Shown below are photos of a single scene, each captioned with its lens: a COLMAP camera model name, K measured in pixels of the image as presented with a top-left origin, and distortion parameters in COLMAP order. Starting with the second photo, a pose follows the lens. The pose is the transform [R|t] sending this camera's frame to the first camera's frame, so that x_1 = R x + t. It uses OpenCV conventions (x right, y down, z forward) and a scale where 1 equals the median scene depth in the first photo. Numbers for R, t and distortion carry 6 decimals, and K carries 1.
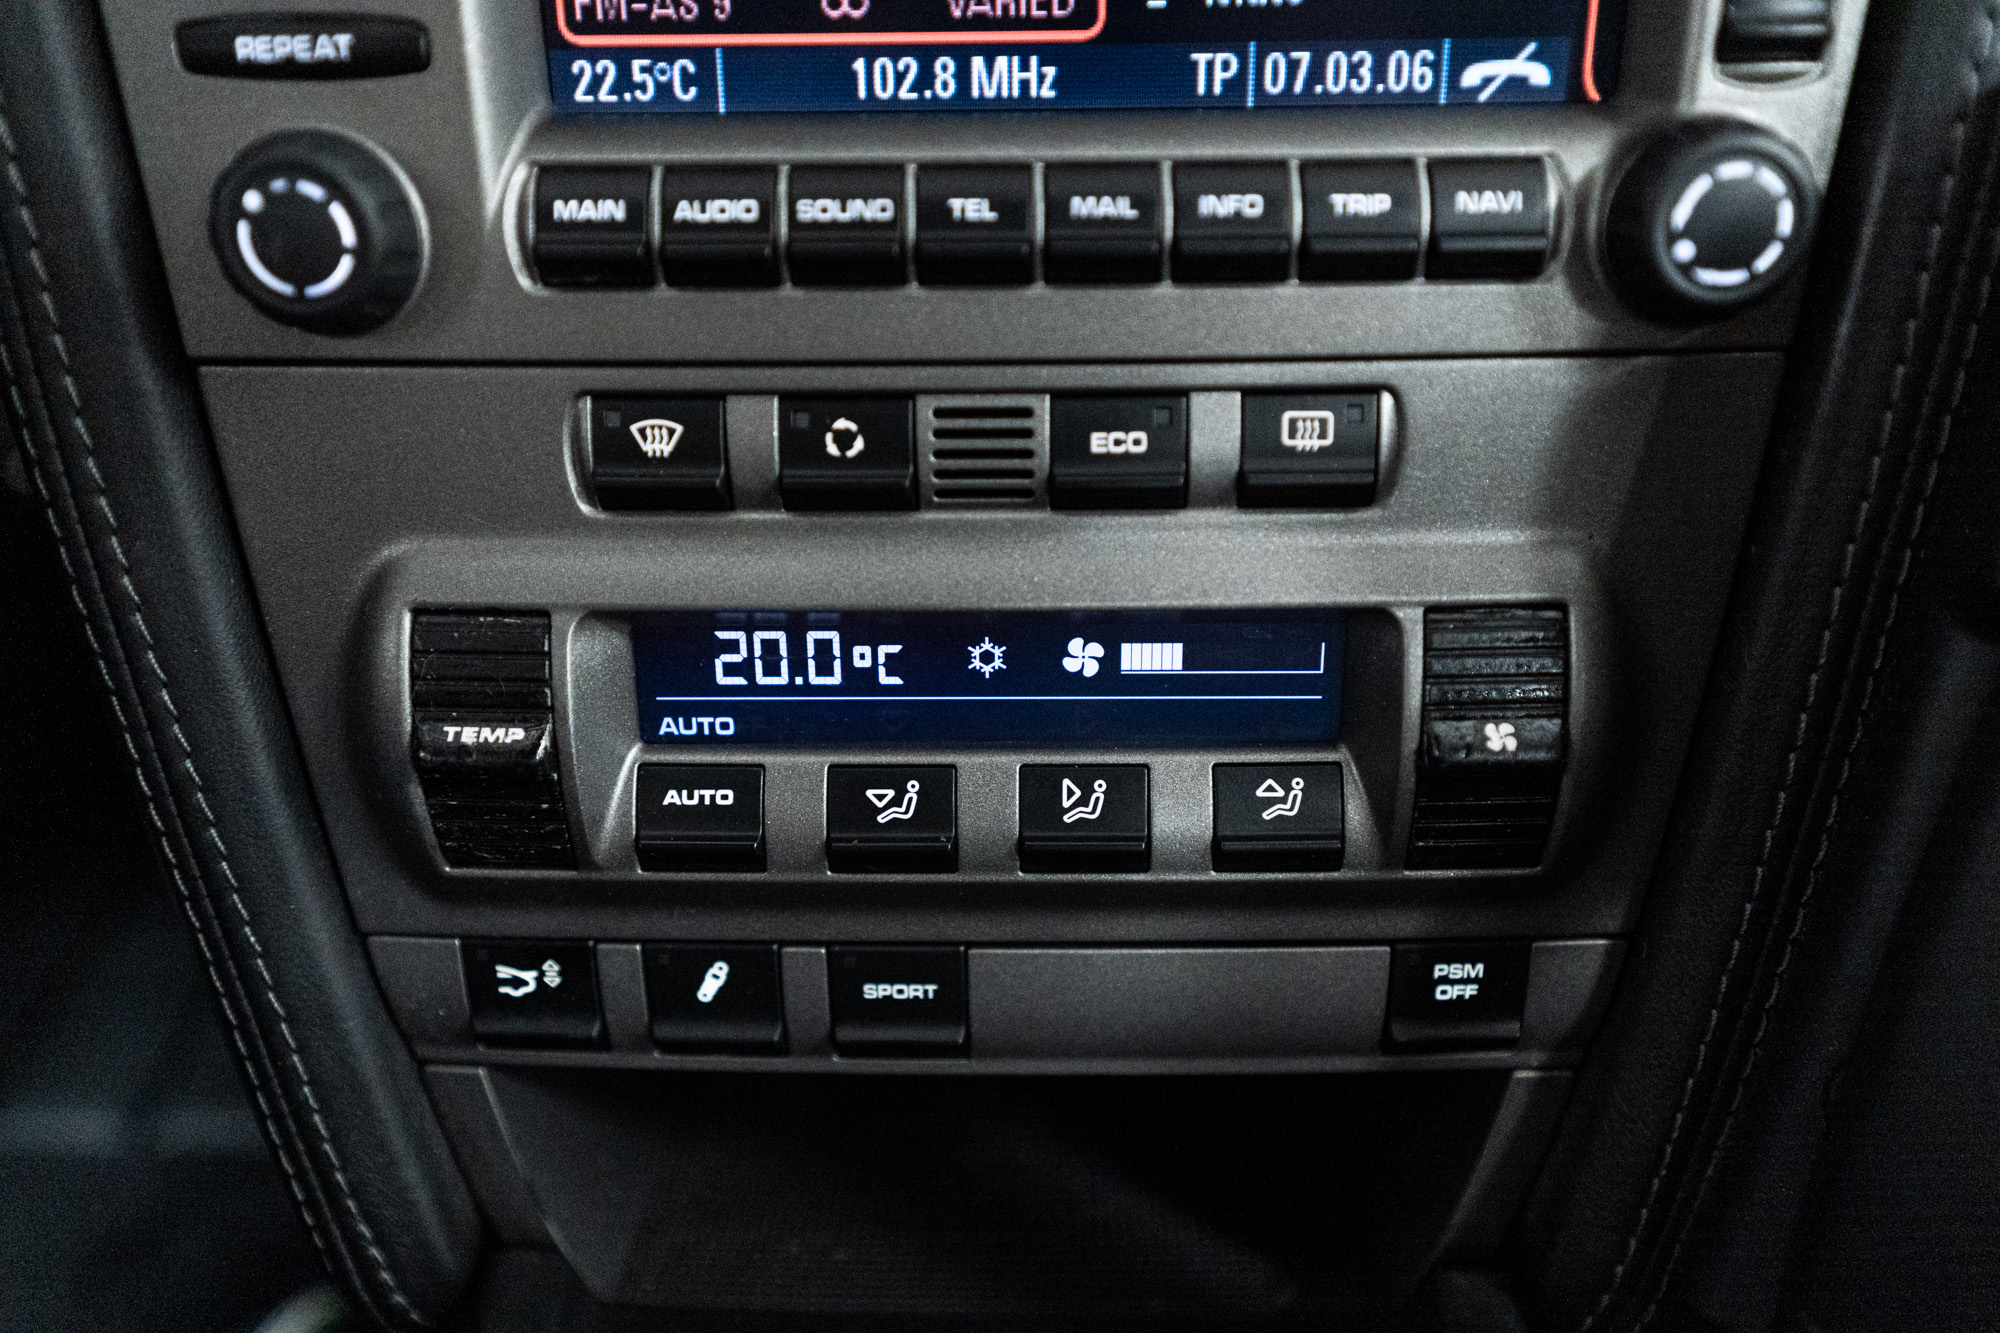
lens RADIAL K [[1585.6, 0, 1010.9], [0, 1585.6, 718.6], [0, 0, 1]] dist [0.008192, -0.011174]
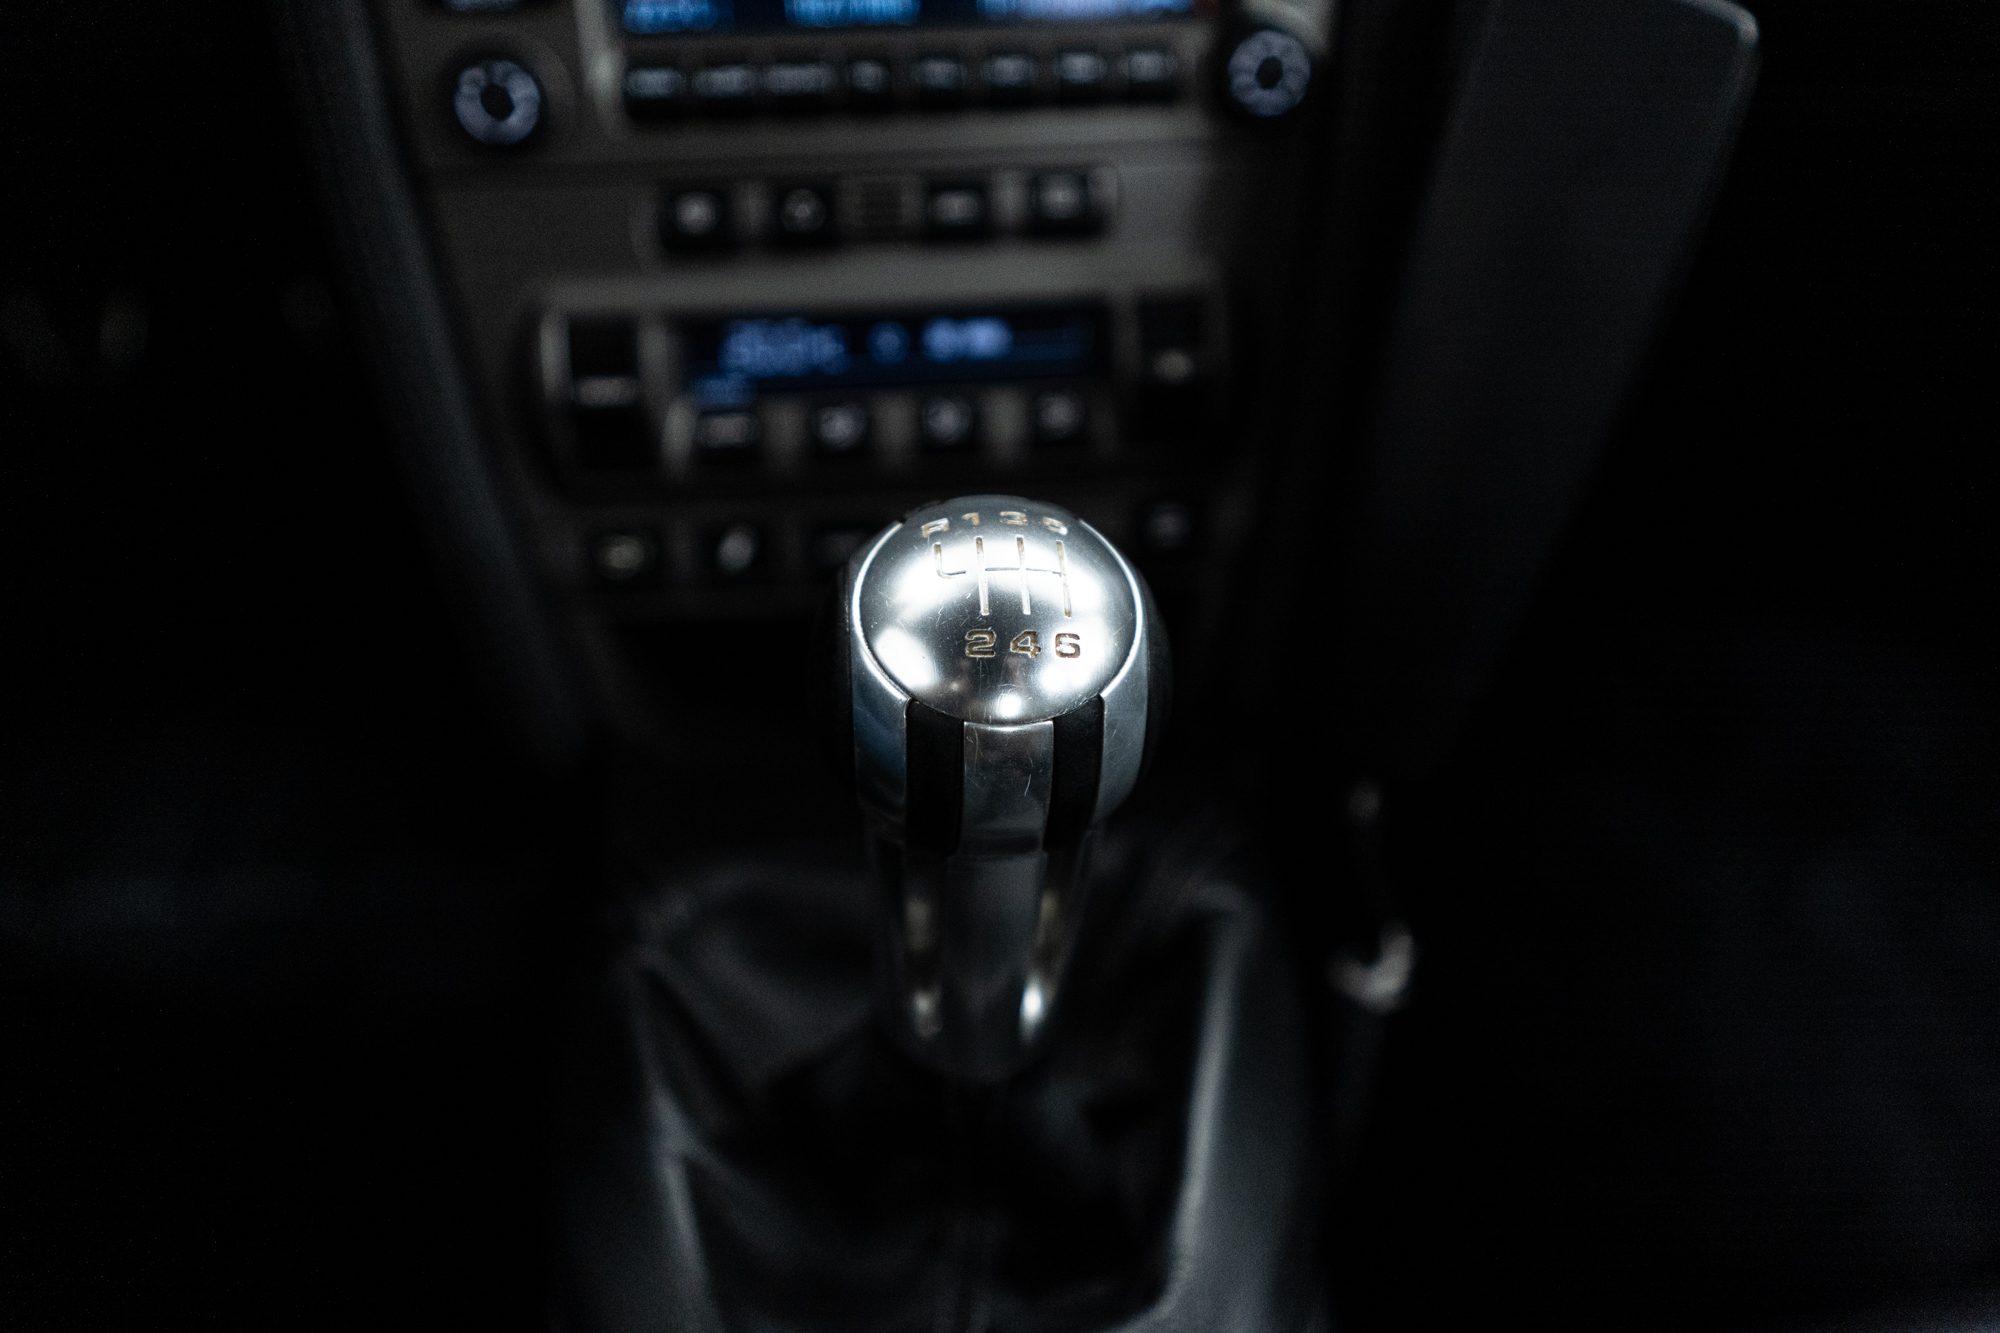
lens RADIAL K [[1585.6, 0, 999.7], [0, 1585.6, 737.6], [0, 0, 1]] dist [0.008192, -0.011174]
pose [[0.995223, -0.059134, 0.077679, -0.056828], [0.055392, 0.997238, 0.049486, 0.334962], [-0.080391, -0.044946, 0.995750, -0.810616]]
